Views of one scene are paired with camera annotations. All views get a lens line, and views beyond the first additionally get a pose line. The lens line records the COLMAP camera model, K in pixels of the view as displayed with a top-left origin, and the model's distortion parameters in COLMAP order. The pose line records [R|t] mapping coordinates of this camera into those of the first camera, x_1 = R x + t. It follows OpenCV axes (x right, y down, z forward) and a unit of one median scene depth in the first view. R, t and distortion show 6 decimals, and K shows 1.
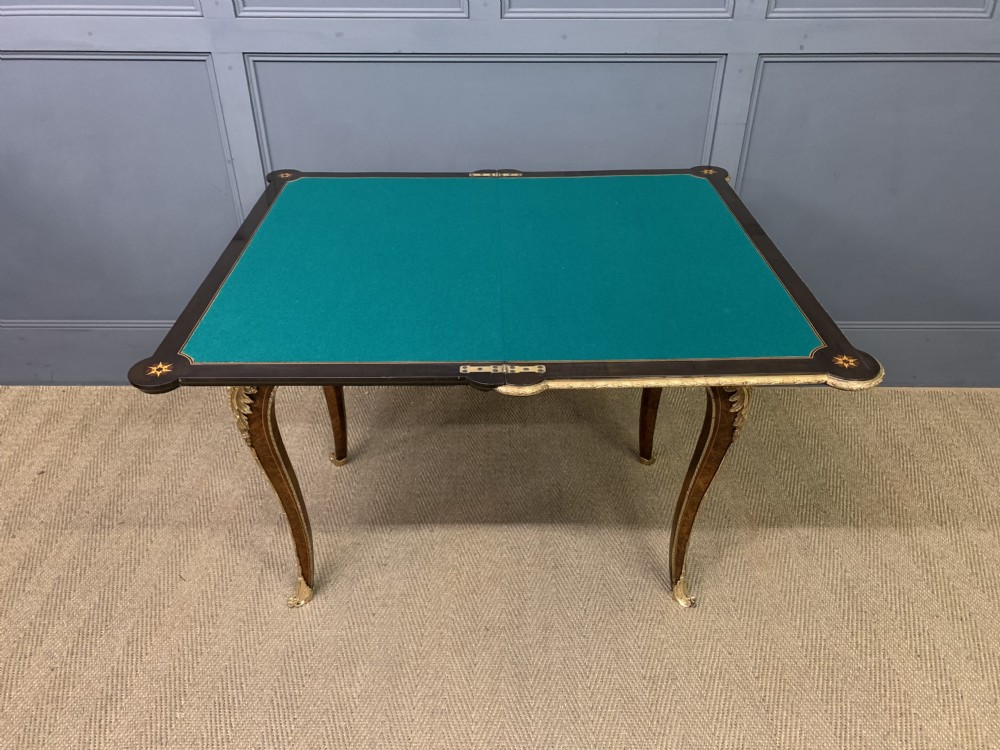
lens RADIAL K [[785.7, 0, 501.2], [0, 785.7, 384.8], [0, 0, 1]] dist [0.007268, 0.003042]
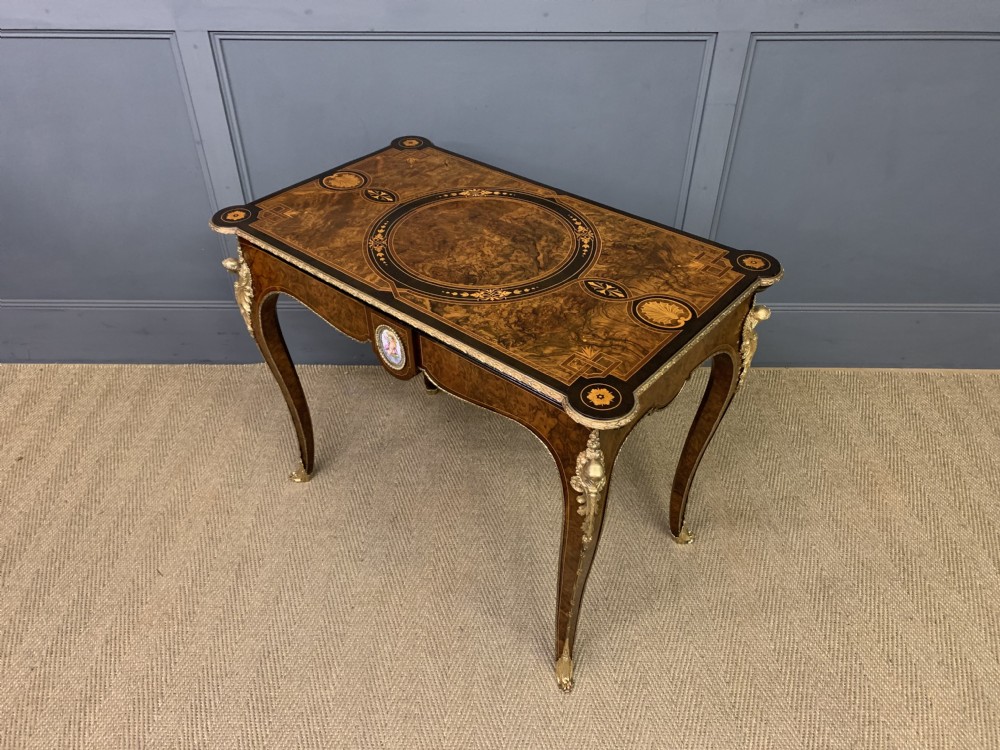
lens RADIAL K [[785.7, 0, 489.2], [0, 785.7, 374.7], [0, 0, 1]] dist [0.007268, 0.003042]
pose [[0.999955, 0.004066, -0.008572, 0.022302], [-0.003378, 0.996881, 0.078850, -0.084954], [0.008865, -0.078818, 0.996850, 0.019932]]
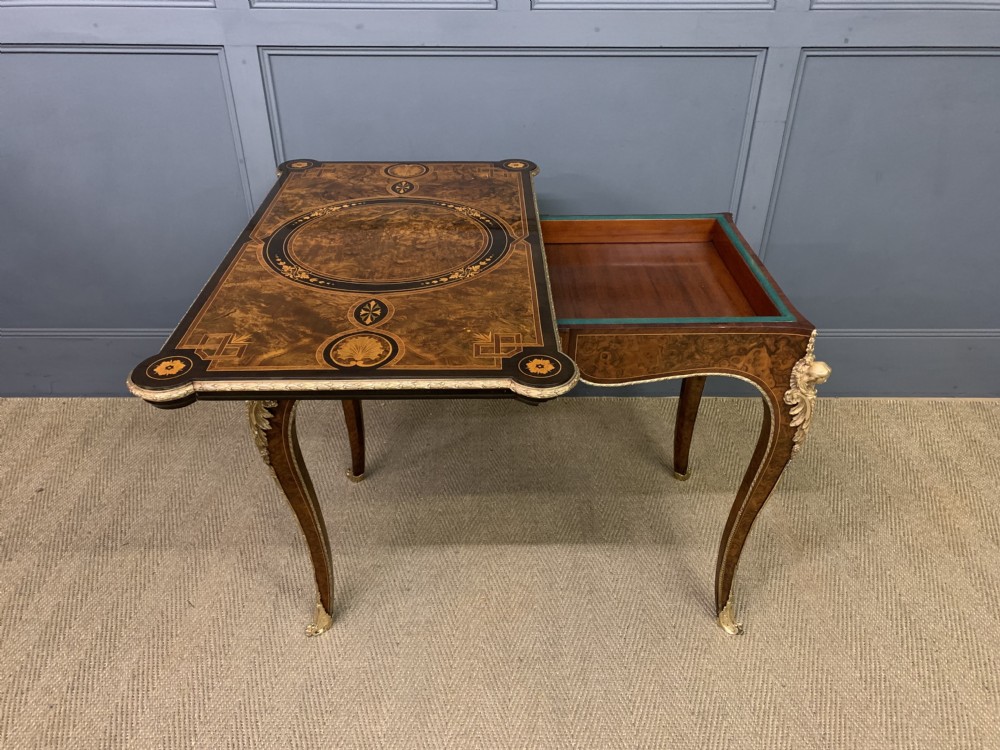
lens RADIAL K [[785.7, 0, 503.2], [0, 785.7, 380.7], [0, 0, 1]] dist [0.007268, 0.003042]
pose [[0.999984, -0.001381, 0.005430, -0.038991], [0.001466, 0.999875, -0.015739, -0.003925], [-0.005408, 0.015746, 0.999861, 0.059422]]
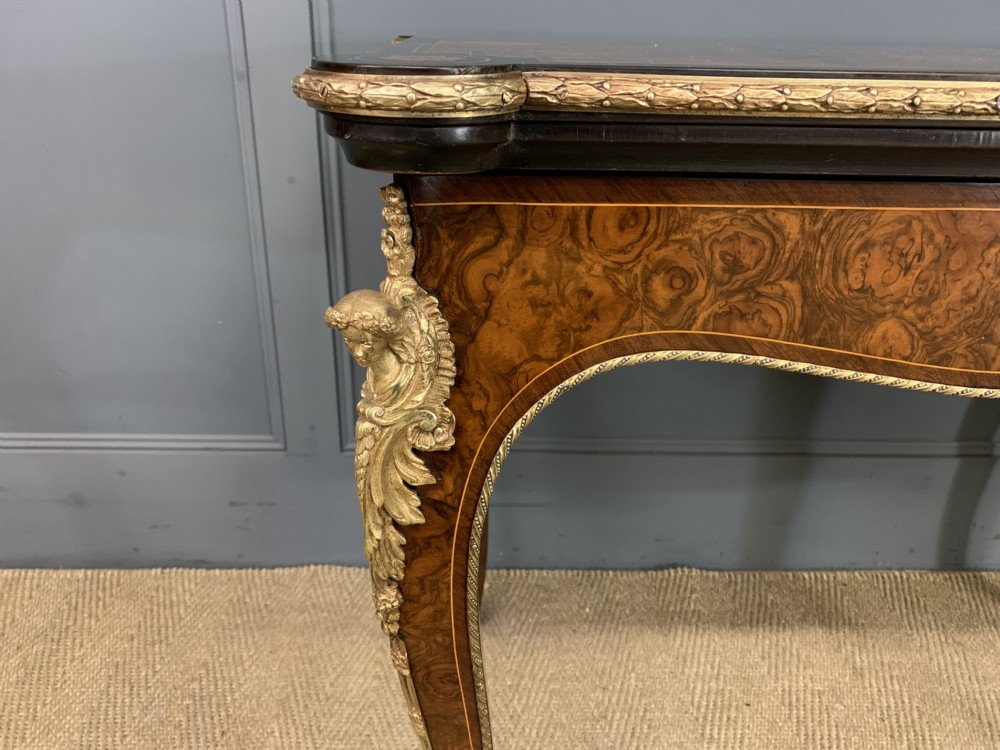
lens RADIAL K [[785.7, 0, 490.3], [0, 785.7, 361.0], [0, 0, 1]] dist [0.007268, 0.003042]
pose [[0.999694, 0.008477, 0.023226, -0.233845], [-0.004059, 0.982908, -0.184052, -0.047868], [-0.024389, 0.183902, 0.982642, 0.644541]]
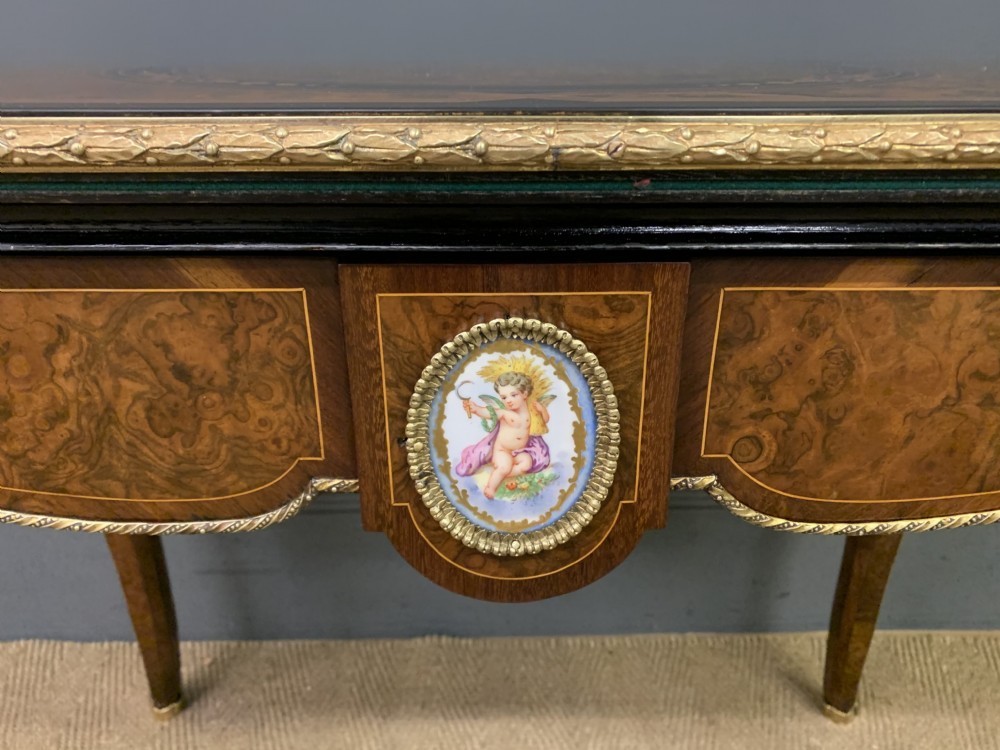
lens RADIAL K [[785.7, 0, 491.1], [0, 785.7, 373.1], [0, 0, 1]] dist [0.007268, 0.003042]
pose [[0.999899, -0.010872, 0.009117, -0.022784], [0.012397, 0.981978, -0.188590, -0.080616], [-0.006902, 0.188684, 0.982014, 0.697583]]
